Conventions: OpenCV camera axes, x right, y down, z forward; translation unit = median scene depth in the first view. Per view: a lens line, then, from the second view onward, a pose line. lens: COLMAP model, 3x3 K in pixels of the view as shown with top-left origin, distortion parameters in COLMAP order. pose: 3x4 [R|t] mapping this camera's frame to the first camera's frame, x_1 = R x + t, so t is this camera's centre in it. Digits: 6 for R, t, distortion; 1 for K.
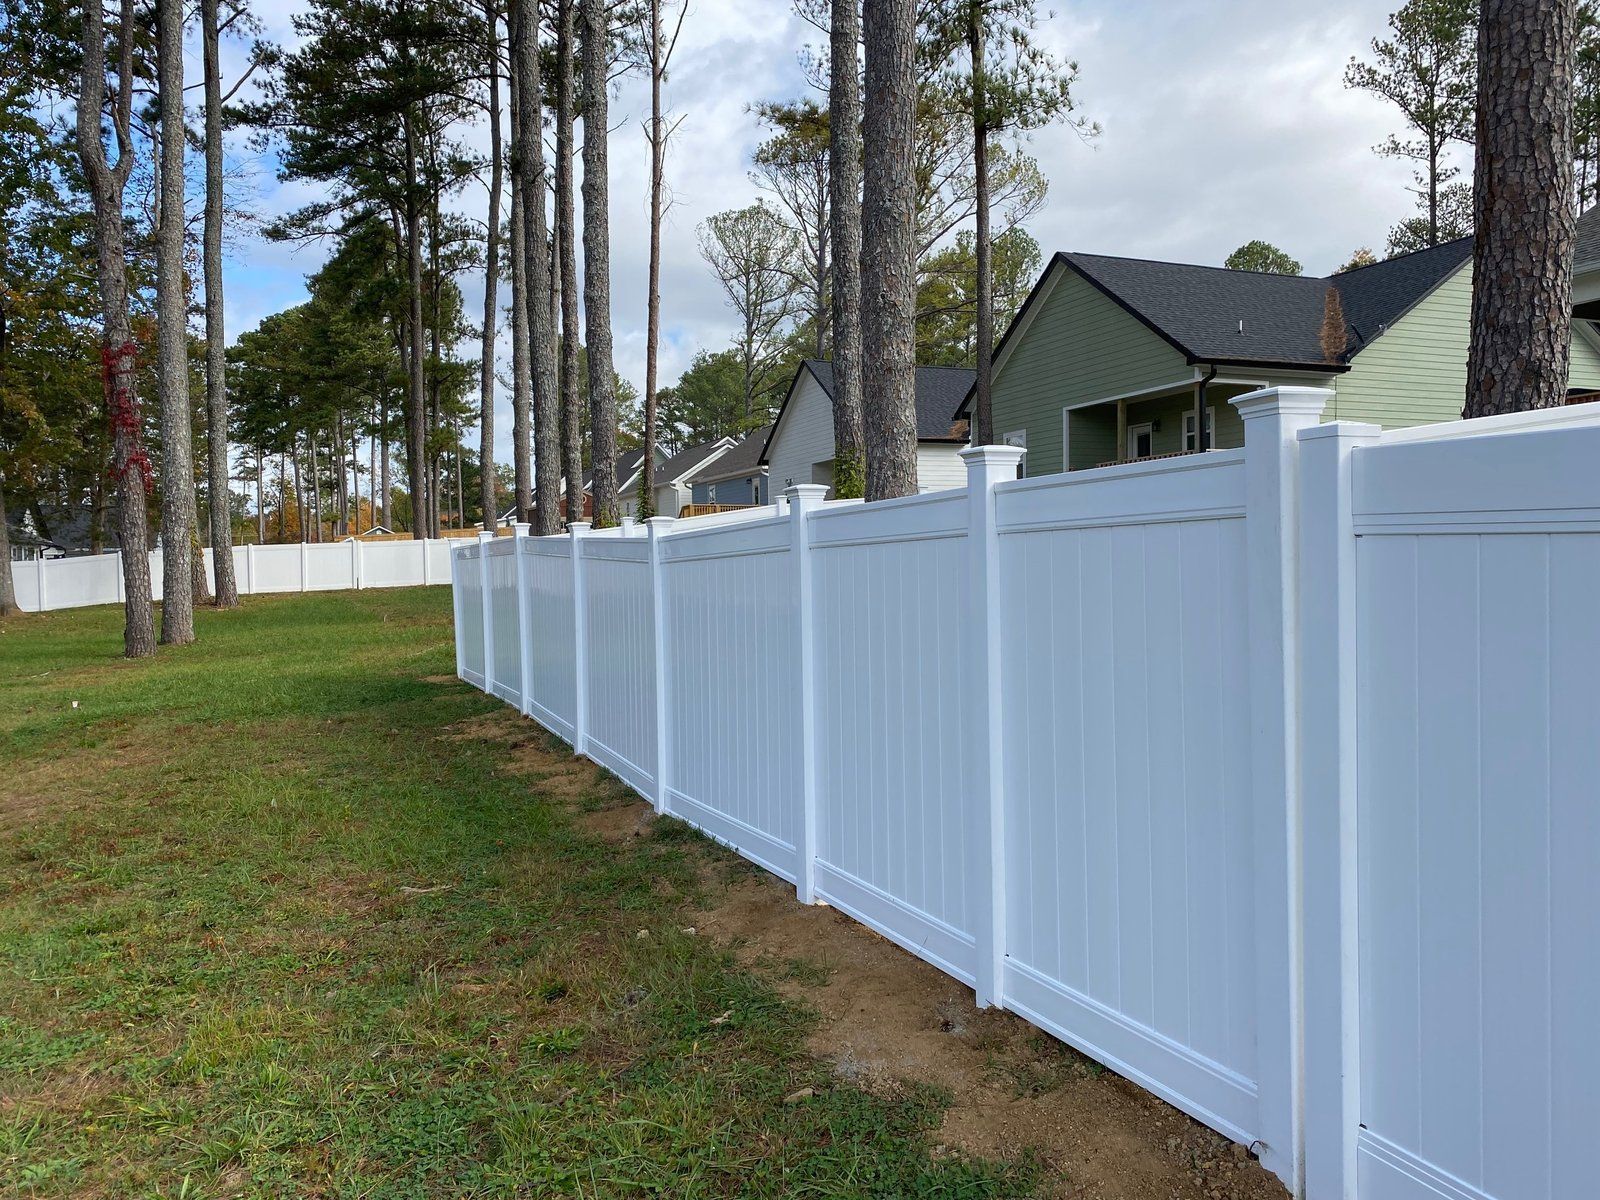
lens RADIAL K [[1236.0, 0, 800.0], [0, 1236.0, 600.0], [0, 0, 1]] dist [0.051216, -0.036241]
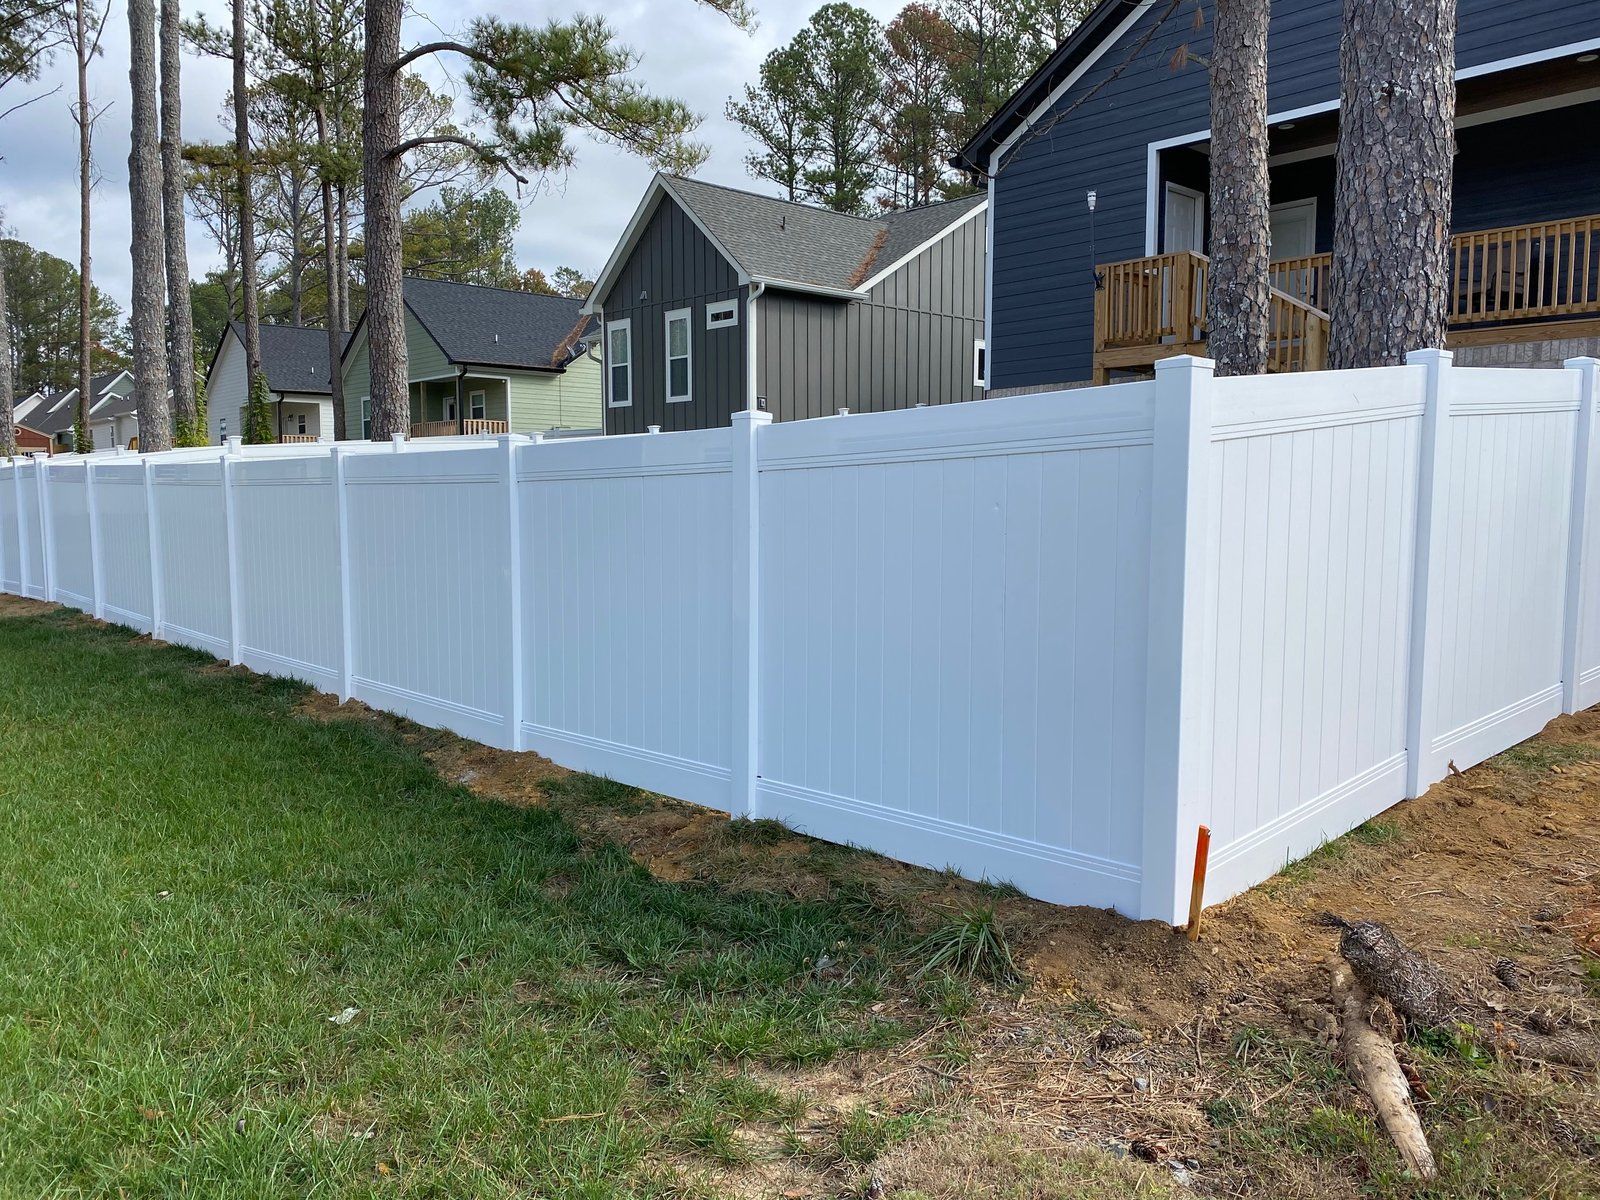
lens RADIAL K [[1236.0, 0, 800.0], [0, 1236.0, 600.0], [0, 0, 1]] dist [0.051216, -0.036241]
pose [[0.940627, -0.014277, 0.339141, 0.072879], [-0.004119, 0.998562, 0.053460, 0.007698], [-0.339417, -0.051683, 0.939215, -0.235224]]
